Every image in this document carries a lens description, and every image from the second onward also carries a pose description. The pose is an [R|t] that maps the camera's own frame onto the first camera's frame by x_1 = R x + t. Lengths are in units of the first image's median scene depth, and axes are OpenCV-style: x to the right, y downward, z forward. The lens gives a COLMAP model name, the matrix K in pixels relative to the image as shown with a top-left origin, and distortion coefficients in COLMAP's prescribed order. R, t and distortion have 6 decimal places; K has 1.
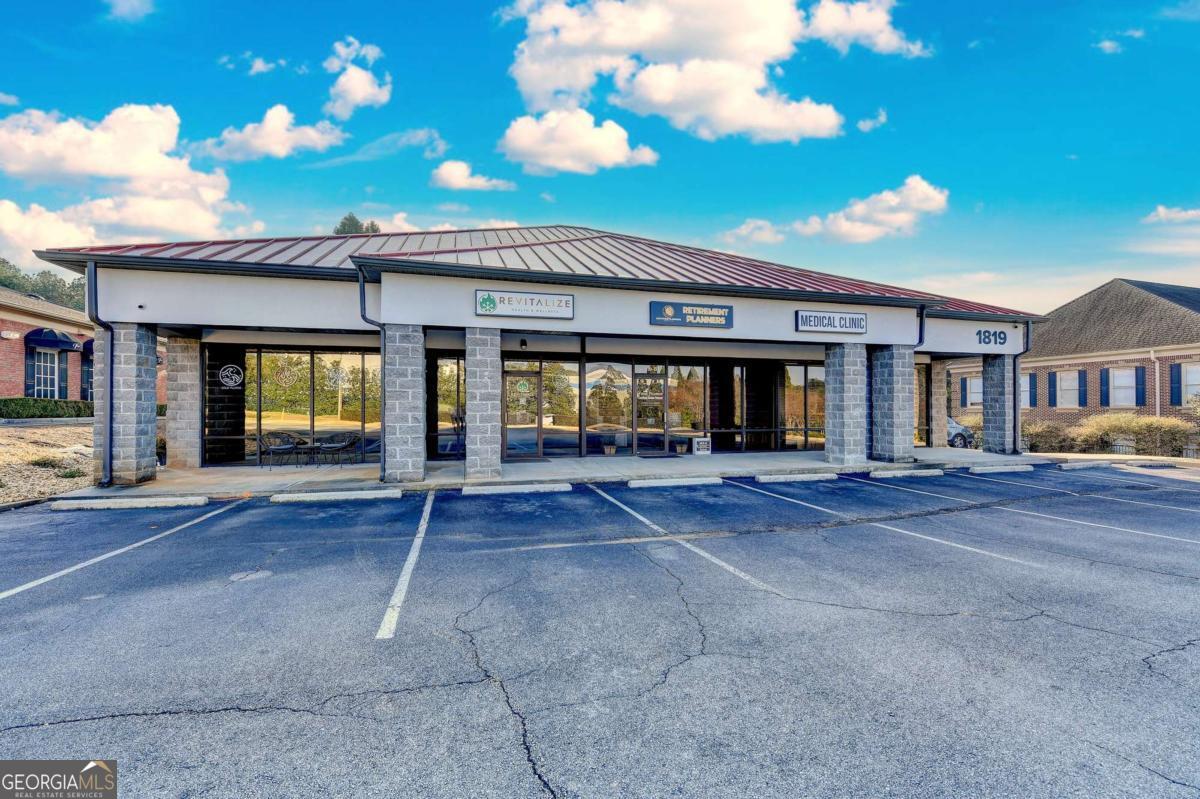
lens RADIAL K [[490.8, 0, 606.9], [0, 490.8, 418.2], [0, 0, 1]] dist [-0.001261, -0.000052]
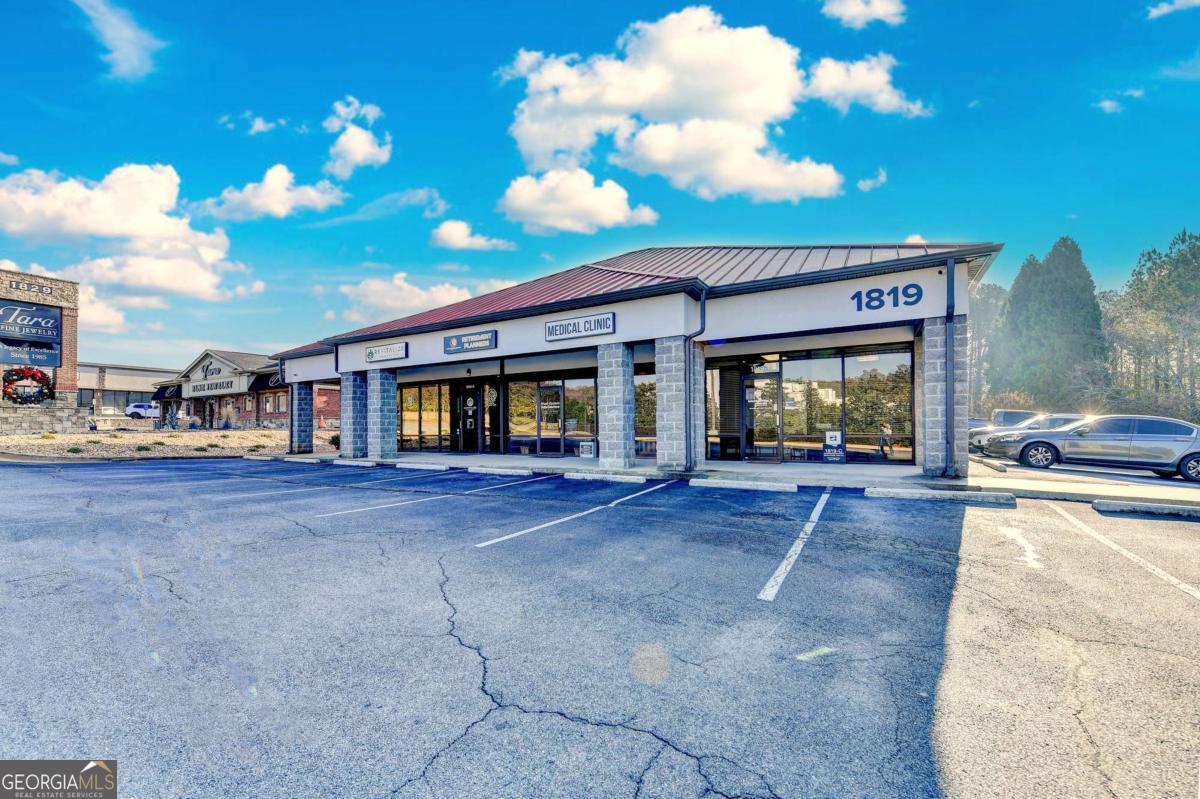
lens RADIAL K [[504.8, 0, 594.3], [0, 504.8, 422.0], [0, 0, 1]] dist [-0.000917, -0.000027]
pose [[0.684490, -0.011382, -0.728934, 1.275190], [-0.002220, 0.999841, -0.017697, 0.020820], [0.729019, 0.013732, 0.684356, 0.311004]]
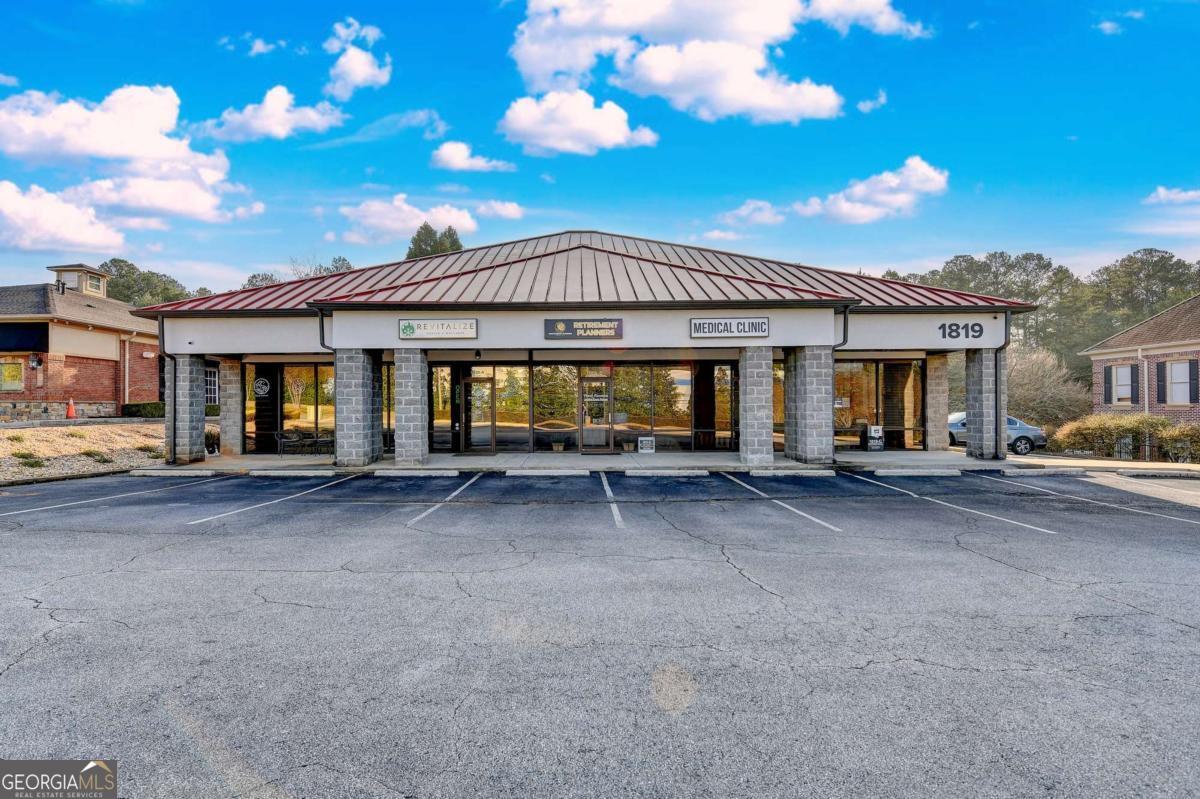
lens RADIAL K [[518.7, 0, 601.3], [0, 518.7, 414.6], [0, 0, 1]] dist [0.017453, 0.000037]
pose [[0.964778, -0.000802, -0.263066, 0.497220], [-0.000737, 0.999983, -0.005749, -0.003120], [0.263066, 0.005740, 0.964761, -0.146912]]
